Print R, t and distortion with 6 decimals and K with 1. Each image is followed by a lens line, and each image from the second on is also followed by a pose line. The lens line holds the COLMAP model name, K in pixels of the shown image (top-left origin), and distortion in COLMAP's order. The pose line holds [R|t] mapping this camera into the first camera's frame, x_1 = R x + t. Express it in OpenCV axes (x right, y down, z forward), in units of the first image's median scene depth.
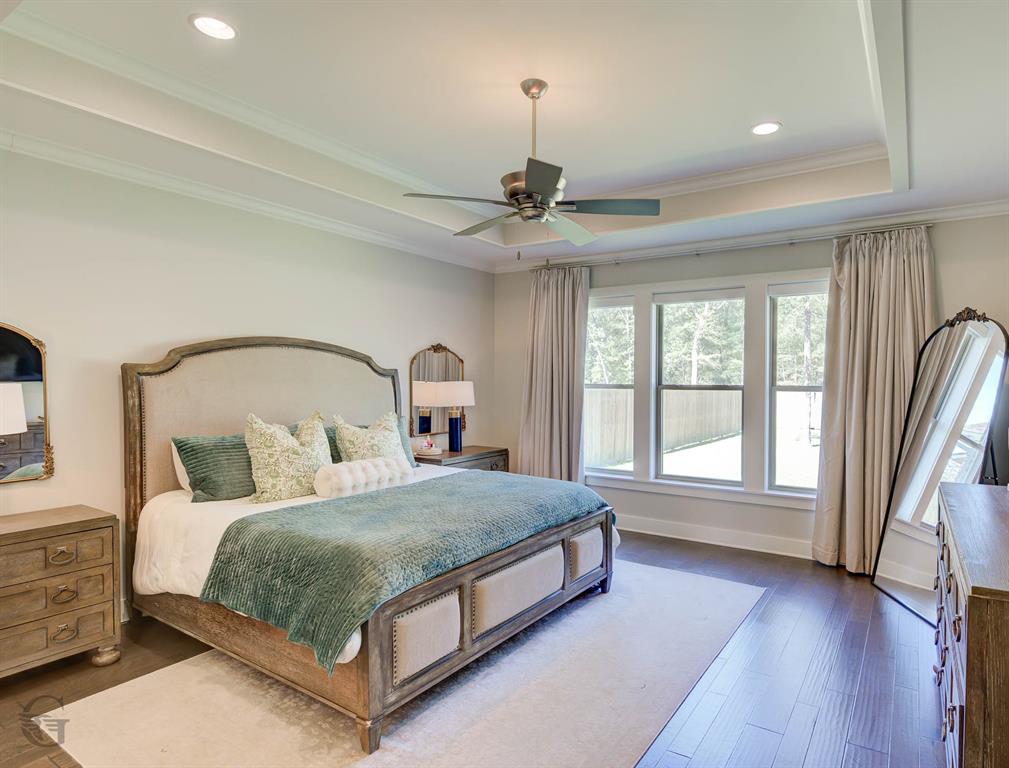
lens RADIAL K [[587.0, 0, 504.5], [0, 587.0, 384.0], [0, 0, 1]] dist [-0.000028, 0.000004]
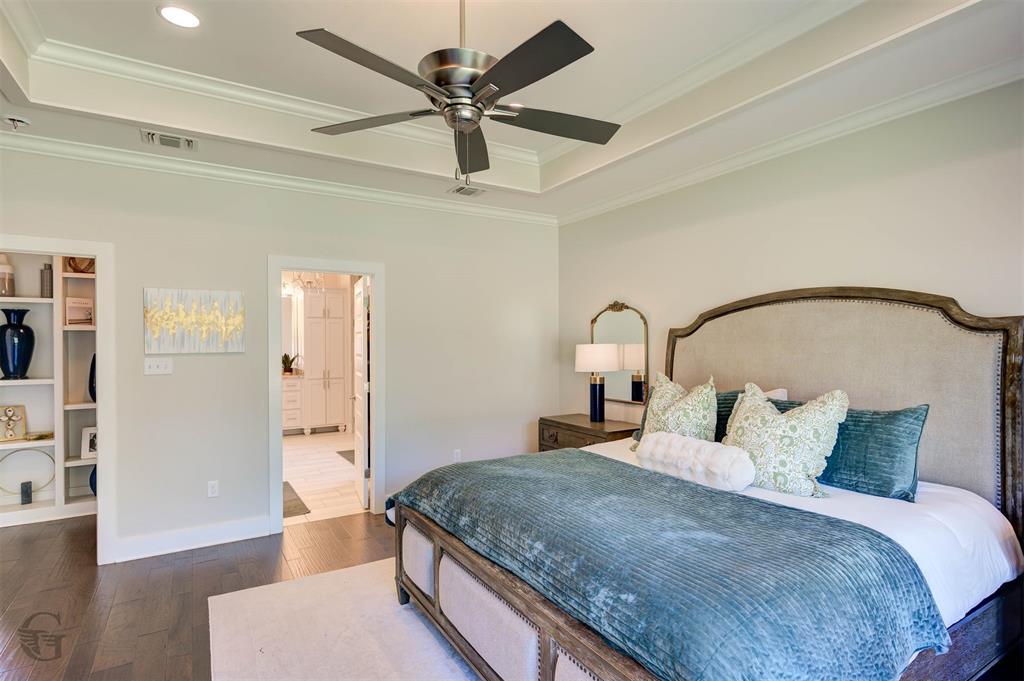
lens RADIAL K [[520.9, 0, 512.0], [0, 520.9, 340.5], [0, 0, 1]] dist [0.000319, 0.000015]
pose [[-0.400899, 0.011045, -0.916056, 0.598258], [0.011299, 0.999911, 0.007111, -0.016932], [0.916053, -0.007500, -0.400988, 1.081429]]
